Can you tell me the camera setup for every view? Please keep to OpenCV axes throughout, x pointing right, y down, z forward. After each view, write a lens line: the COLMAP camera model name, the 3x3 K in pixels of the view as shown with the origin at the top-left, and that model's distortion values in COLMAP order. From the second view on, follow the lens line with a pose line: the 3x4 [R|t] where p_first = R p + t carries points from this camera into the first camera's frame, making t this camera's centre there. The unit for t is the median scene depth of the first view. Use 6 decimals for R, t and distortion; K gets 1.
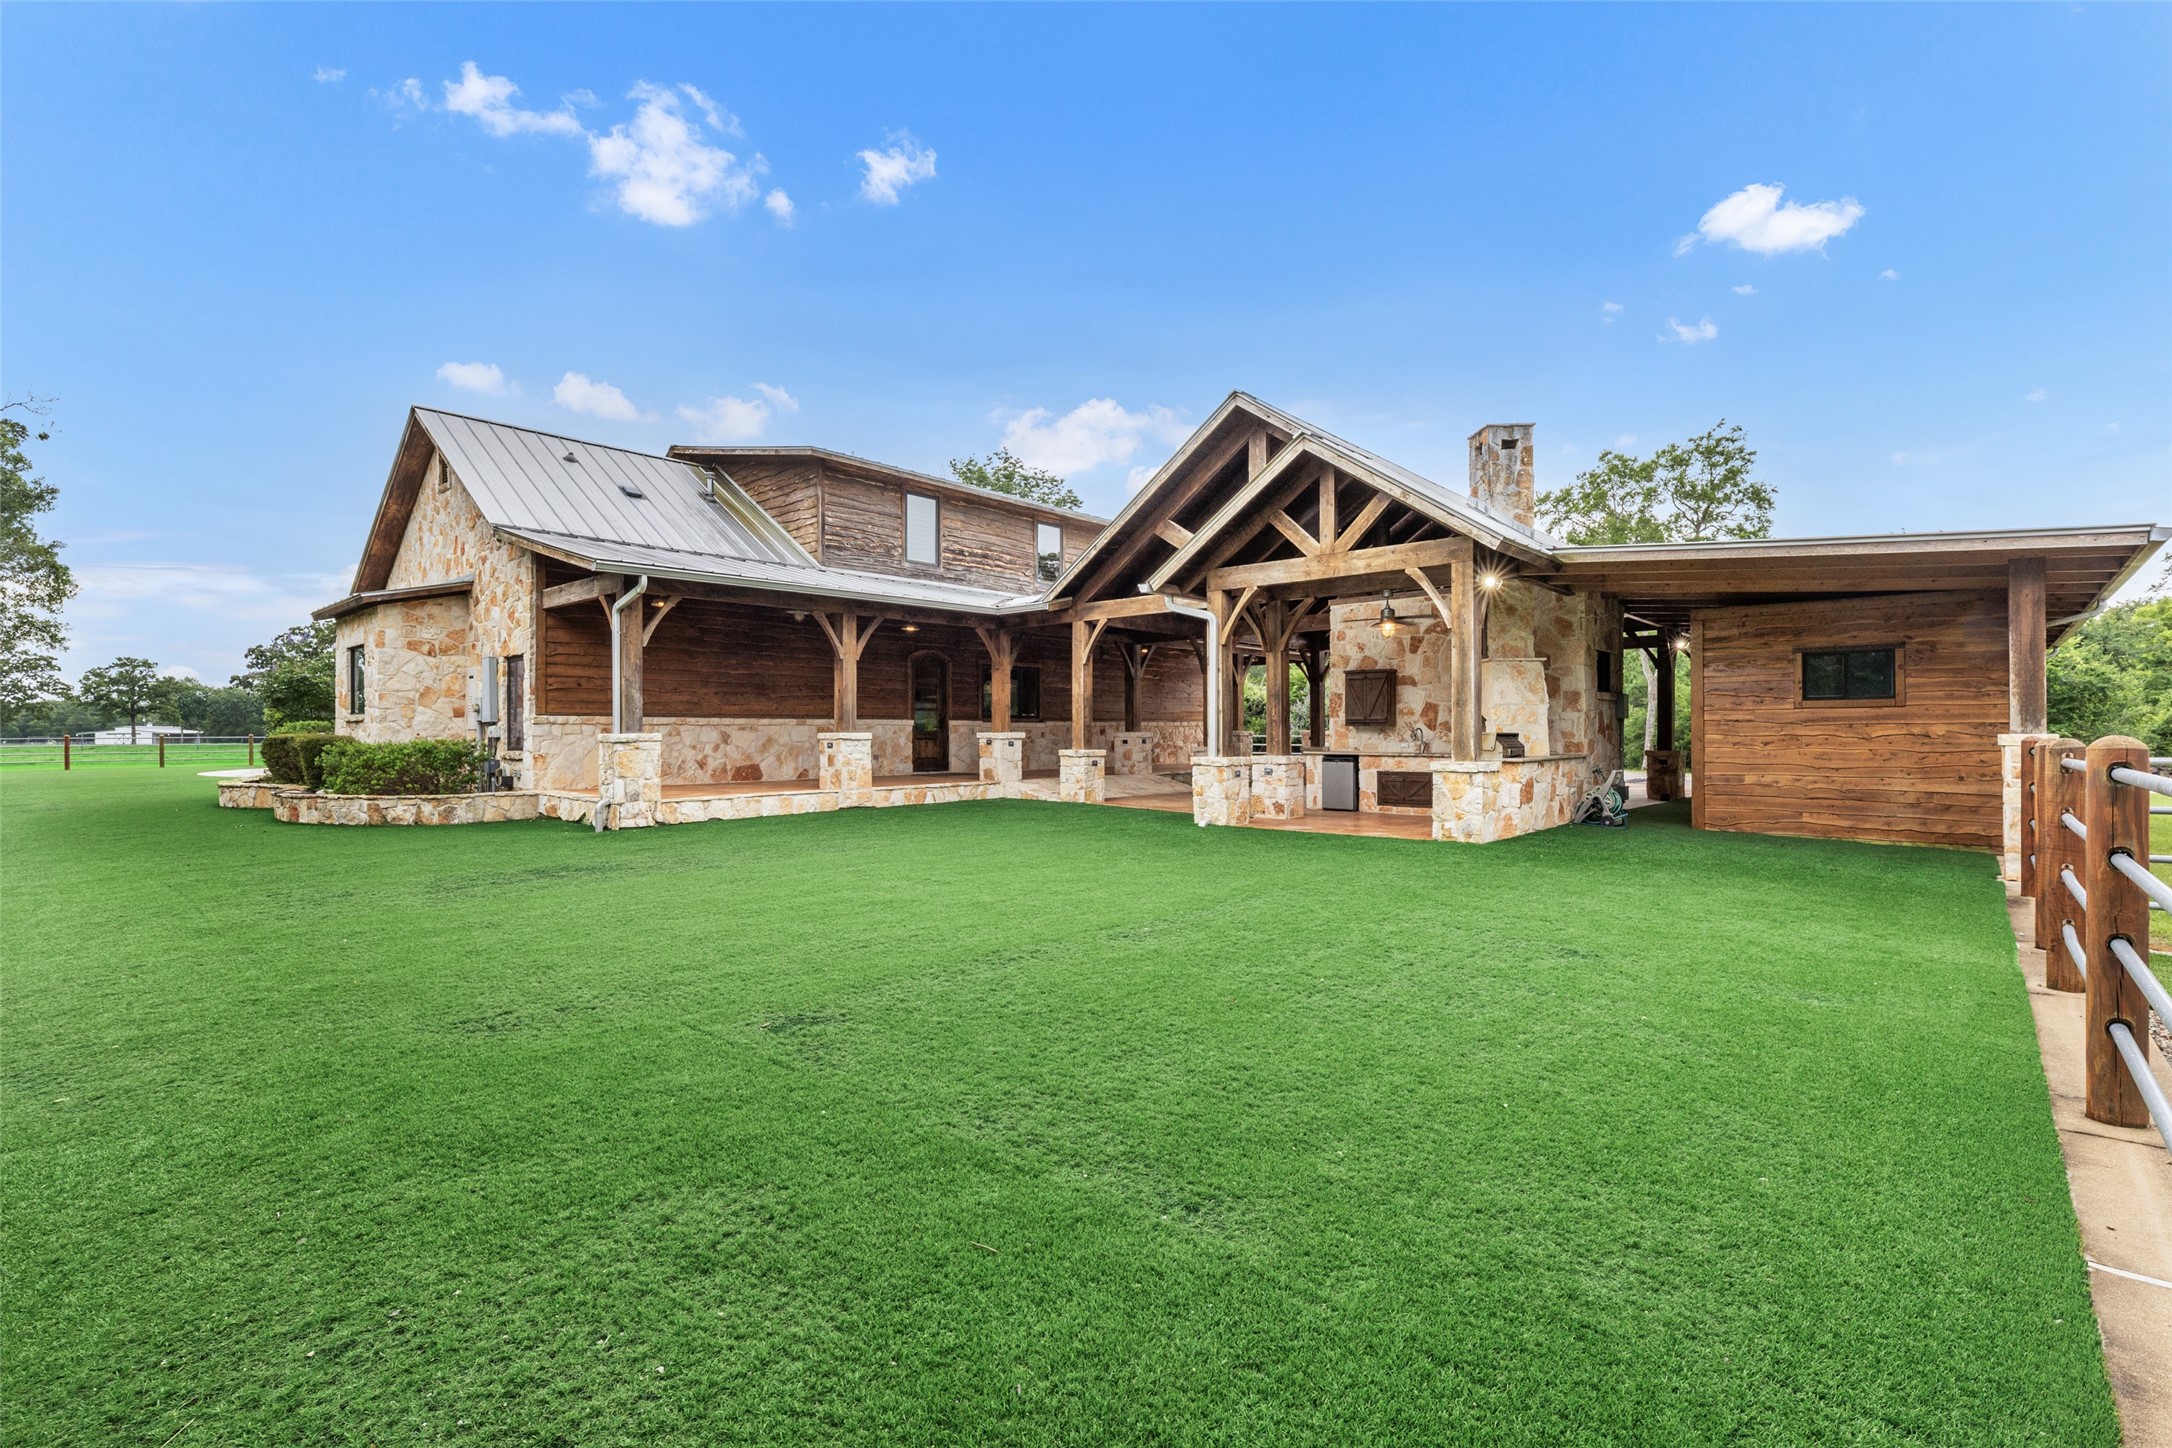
lens RADIAL K [[1006.8, 0, 1093.0], [0, 1006.8, 716.7], [0, 0, 1]] dist [0.000835, 0.000184]
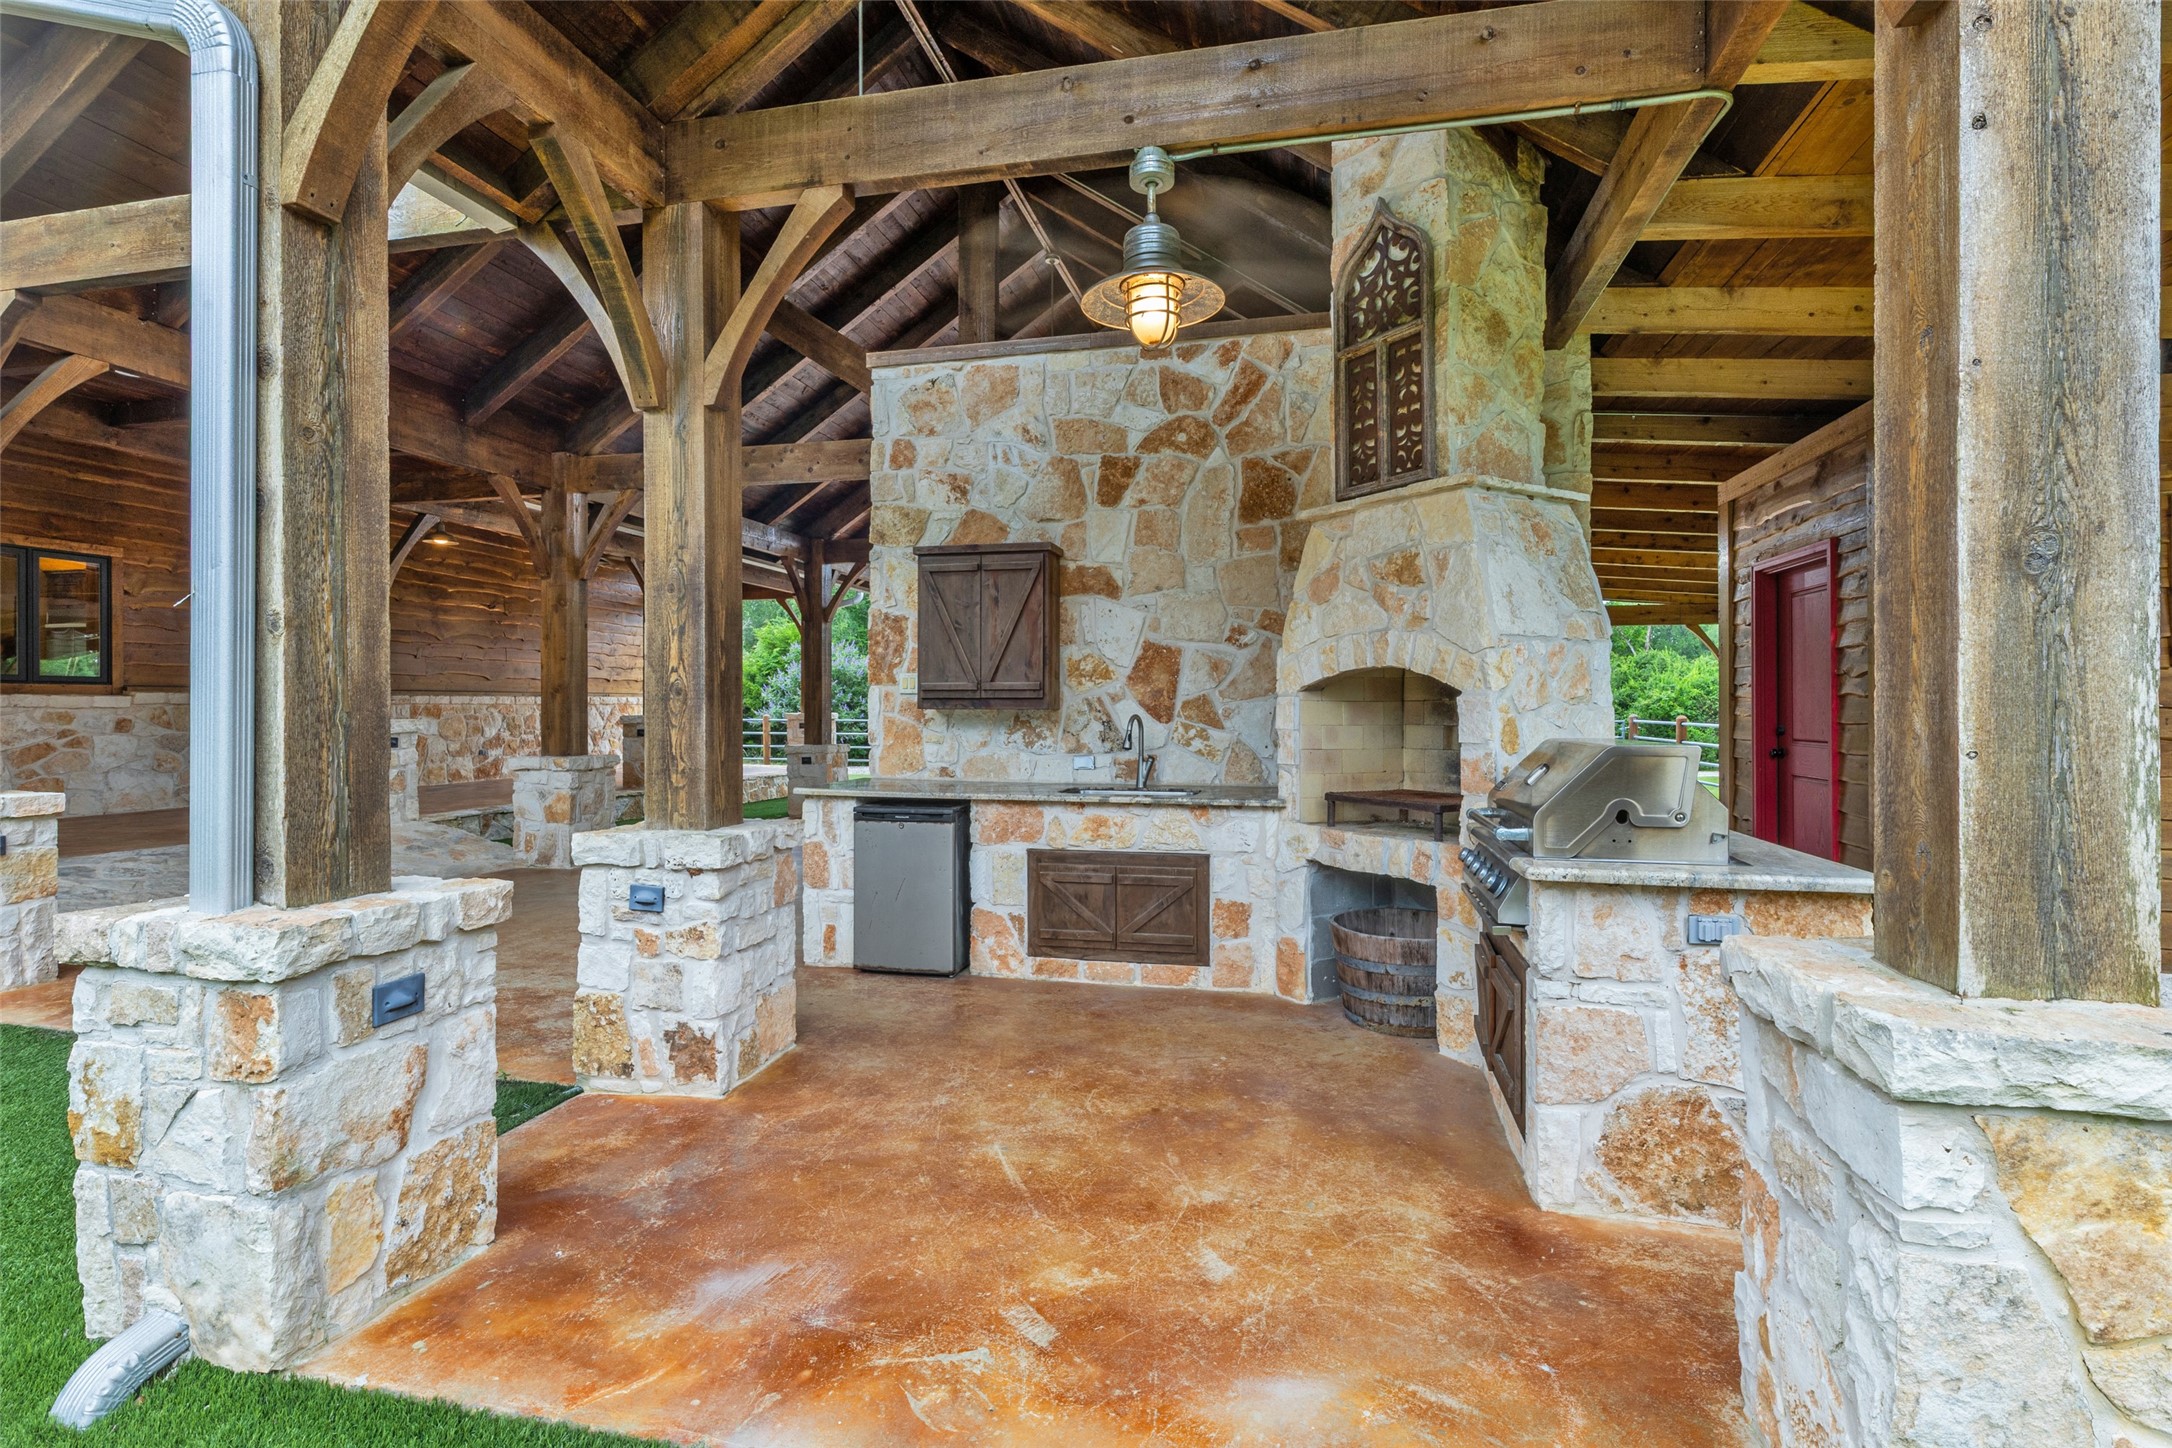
lens RADIAL K [[1006.8, 0, 1093.0], [0, 1006.8, 716.7], [0, 0, 1]] dist [0.000835, 0.000184]
pose [[0.877016, -0.002694, 0.480454, 0.141764], [-0.007952, 0.999766, 0.020121, 0.004784], [-0.480396, -0.021467, 0.876789, 0.688283]]
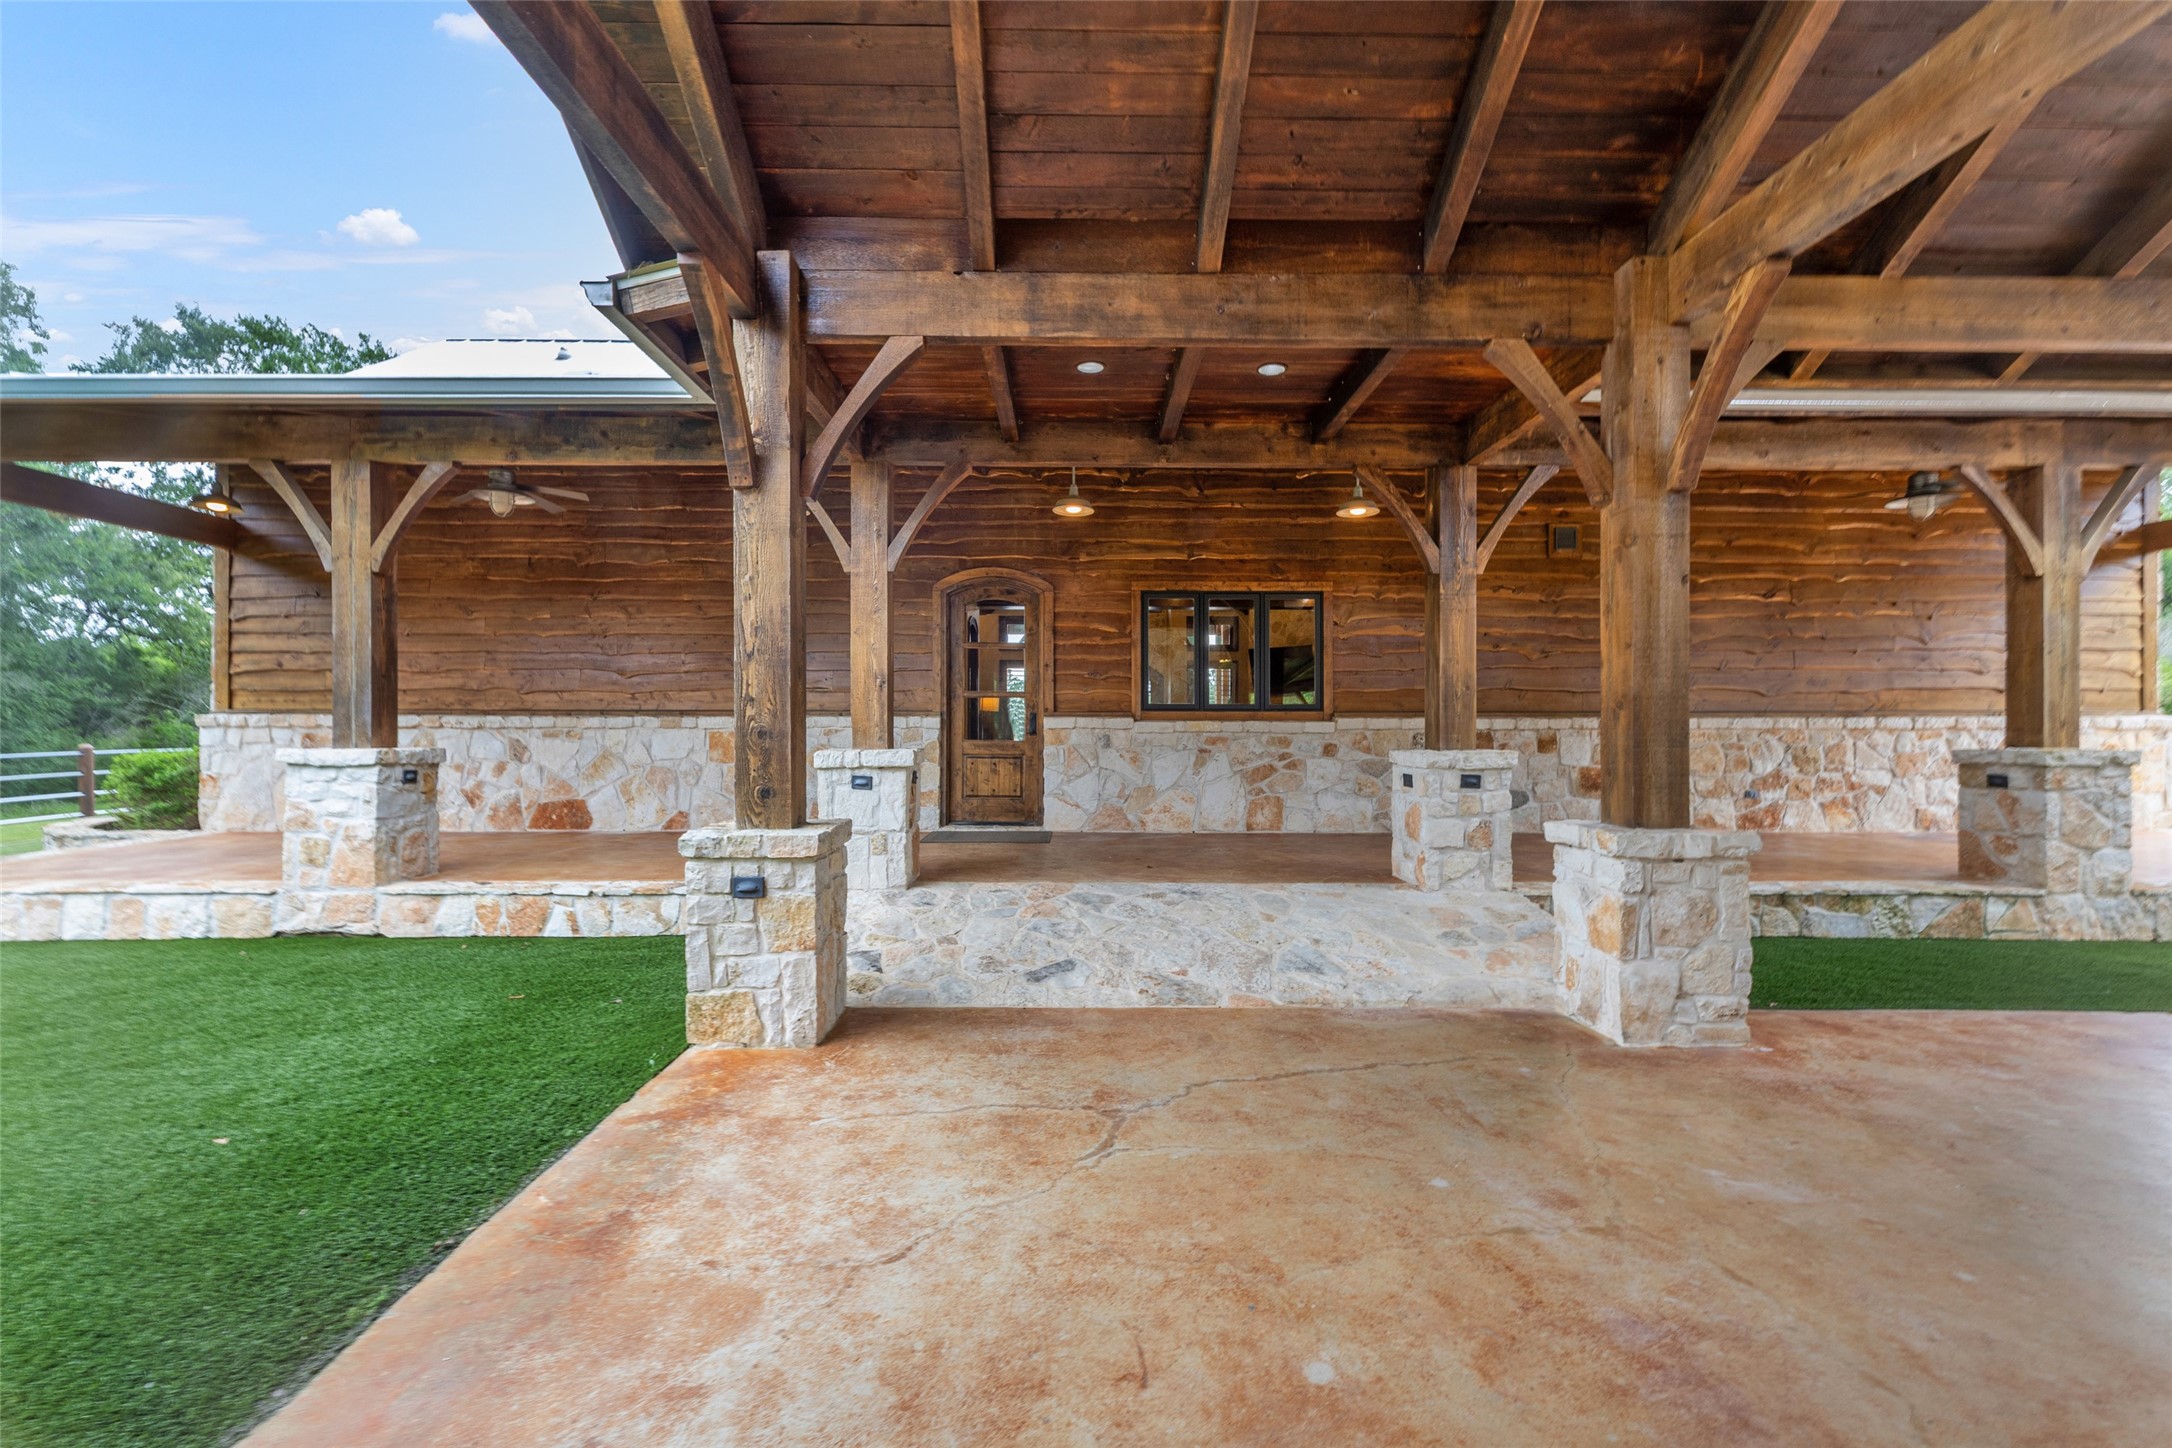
lens RADIAL K [[888.3, 0, 1086.0], [0, 888.3, 724.0], [0, 0, 1]] dist [0.000233, 0.000206]
pose [[0.664766, -0.002505, -0.747048, 0.235462], [0.007650, 0.999965, 0.003455, 0.007320], [0.747013, -0.008012, 0.664762, 1.000147]]
